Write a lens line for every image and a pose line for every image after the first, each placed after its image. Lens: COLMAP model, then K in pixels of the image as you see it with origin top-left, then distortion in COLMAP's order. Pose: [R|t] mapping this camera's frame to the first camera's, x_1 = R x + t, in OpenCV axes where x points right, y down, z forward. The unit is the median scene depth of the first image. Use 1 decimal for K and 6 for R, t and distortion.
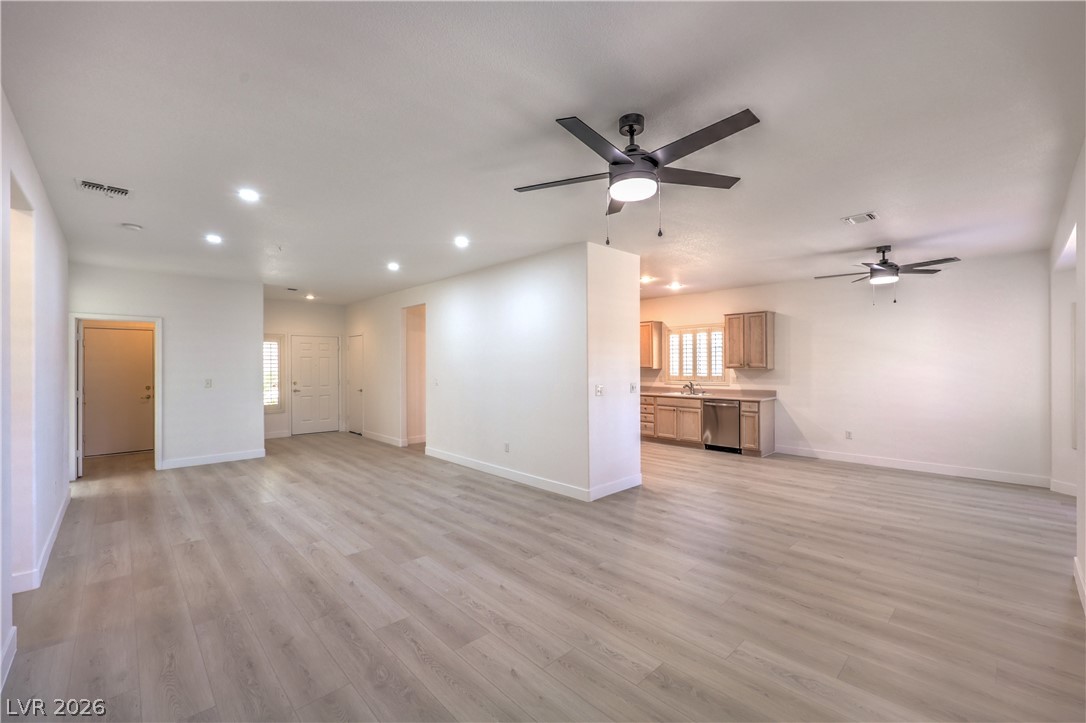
lens RADIAL K [[449.8, 0, 542.0], [0, 449.8, 364.9], [0, 0, 1]] dist [0.001896, -0.000260]
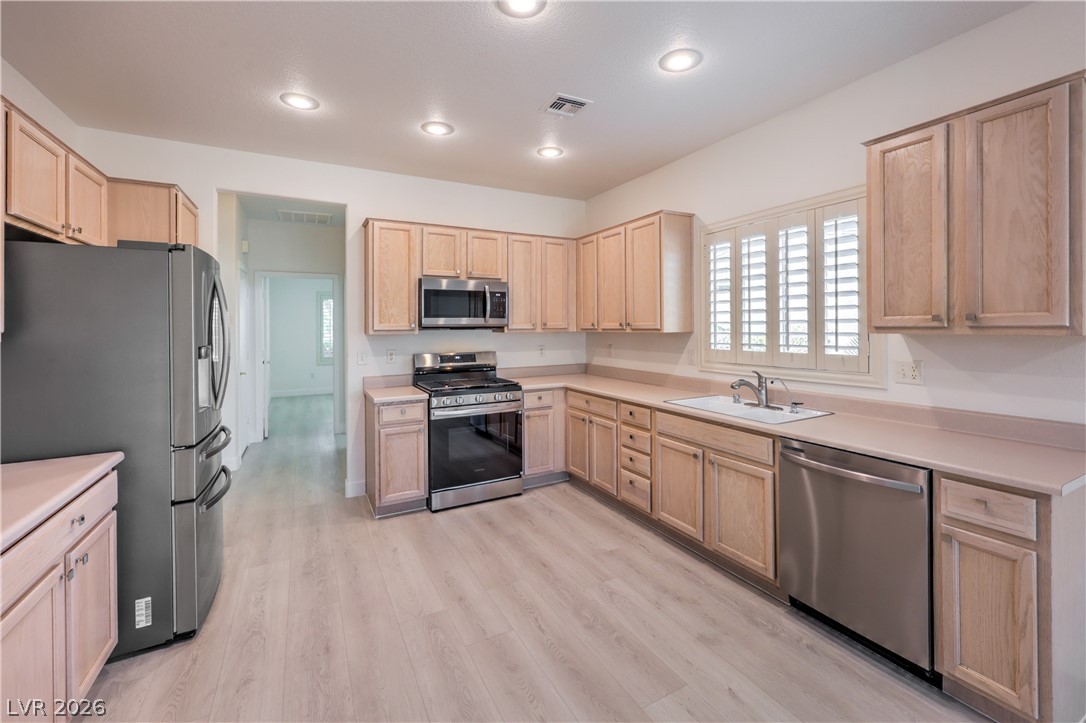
lens RADIAL K [[449.8, 0, 553.5], [0, 449.8, 329.5], [0, 0, 1]] dist [0.001896, -0.000260]
pose [[0.968561, 0.001022, -0.248776, 0.289986], [0.000809, 0.999973, 0.007255, 0.003700], [0.248777, -0.007228, 0.968534, 0.685422]]
